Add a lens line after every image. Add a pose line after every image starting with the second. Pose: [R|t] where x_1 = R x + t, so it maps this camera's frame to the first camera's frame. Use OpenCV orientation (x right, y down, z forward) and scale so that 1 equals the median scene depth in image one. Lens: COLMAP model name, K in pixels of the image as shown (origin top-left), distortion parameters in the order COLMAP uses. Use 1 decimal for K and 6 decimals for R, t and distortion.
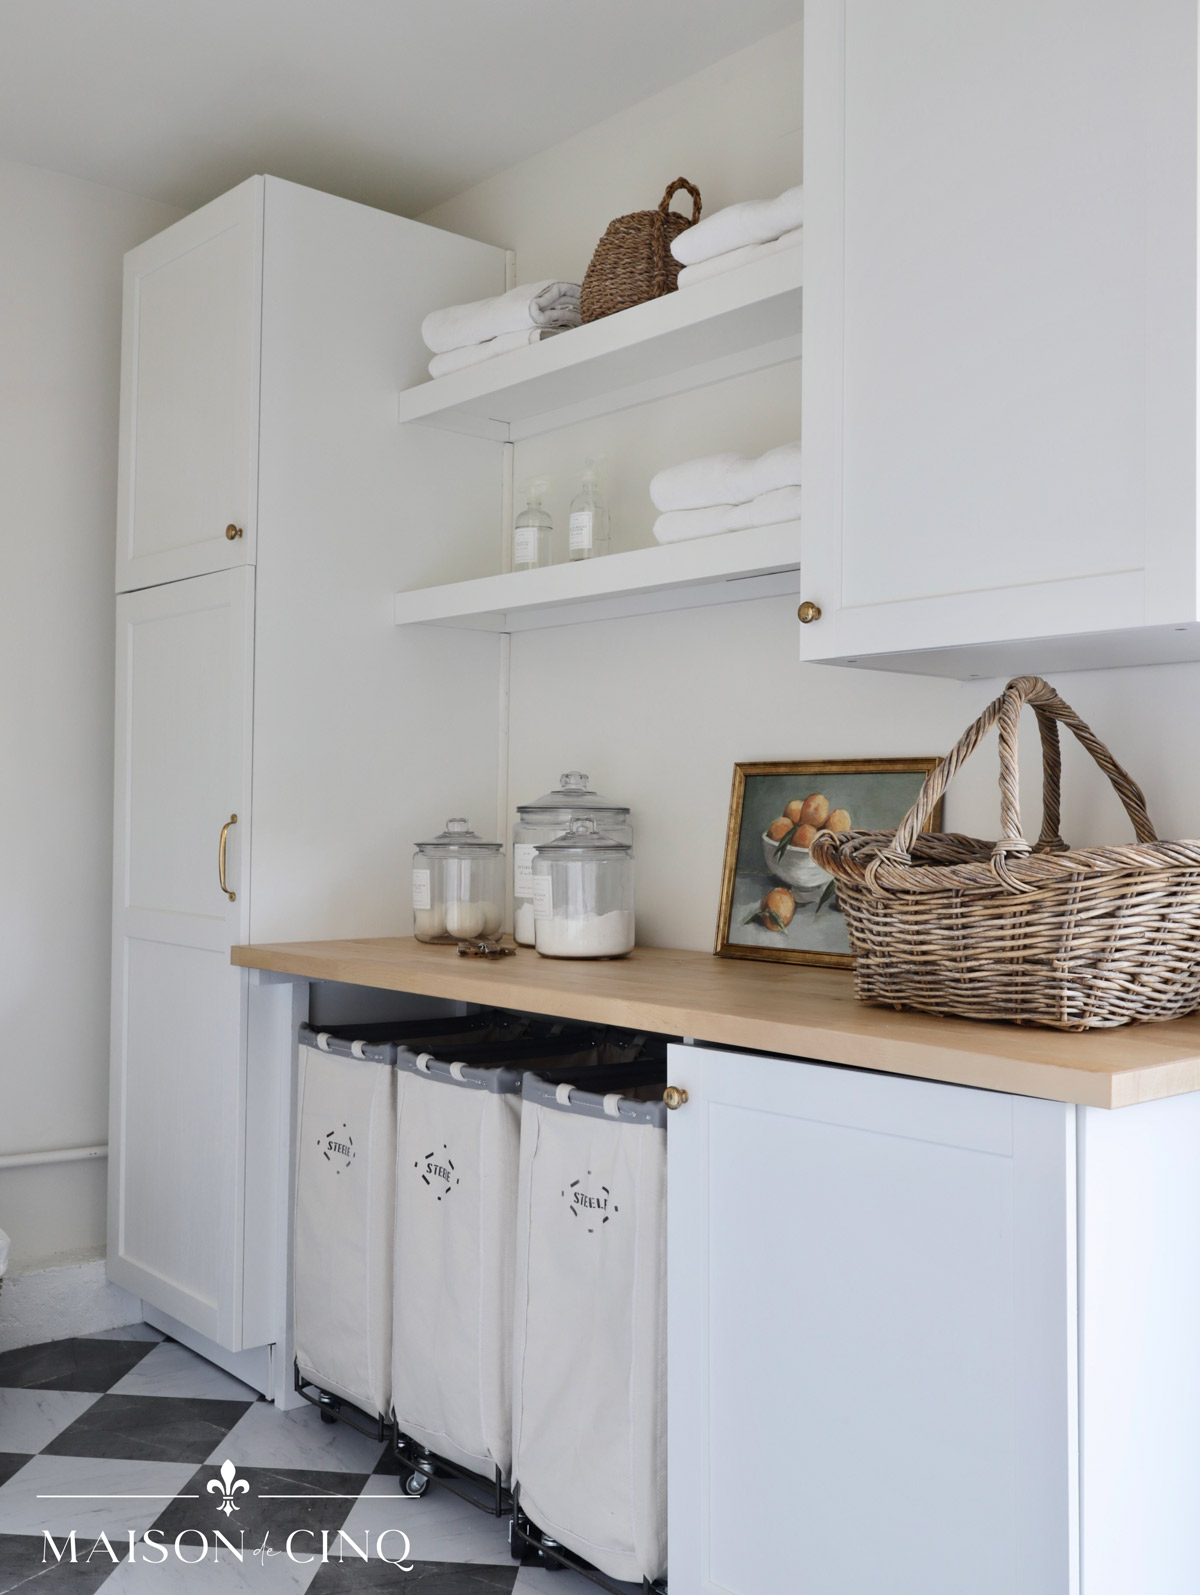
lens RADIAL K [[1548.6, 0, 600.6], [0, 1548.6, 797.8], [0, 0, 1]] dist [0.002818, 0.000000]
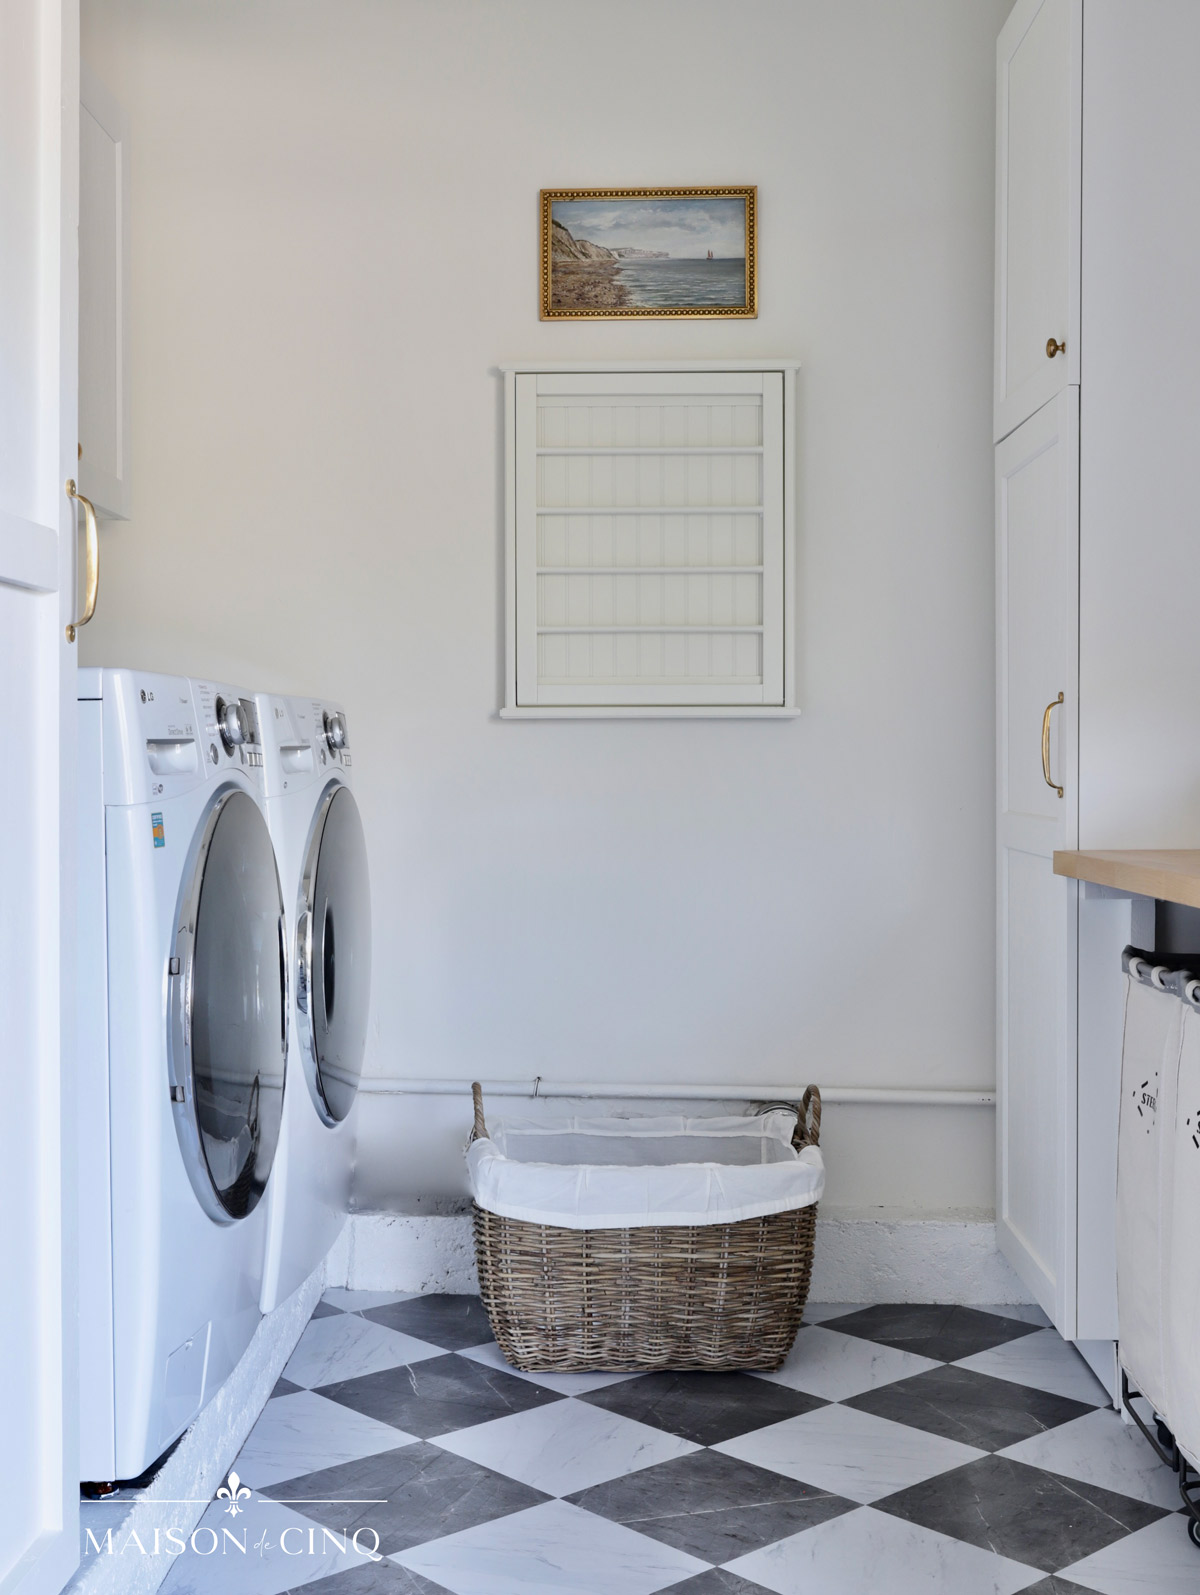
lens RADIAL K [[1927.1, 0, 598.6], [0, 1927.1, 792.2], [0, 0, 1]] dist [0.007363, 0.000000]
pose [[0.747362, -0.003879, -0.664406, 0.281945], [0.021318, 0.999608, 0.018143, 0.043483], [0.664075, -0.027723, 0.747151, 0.075590]]
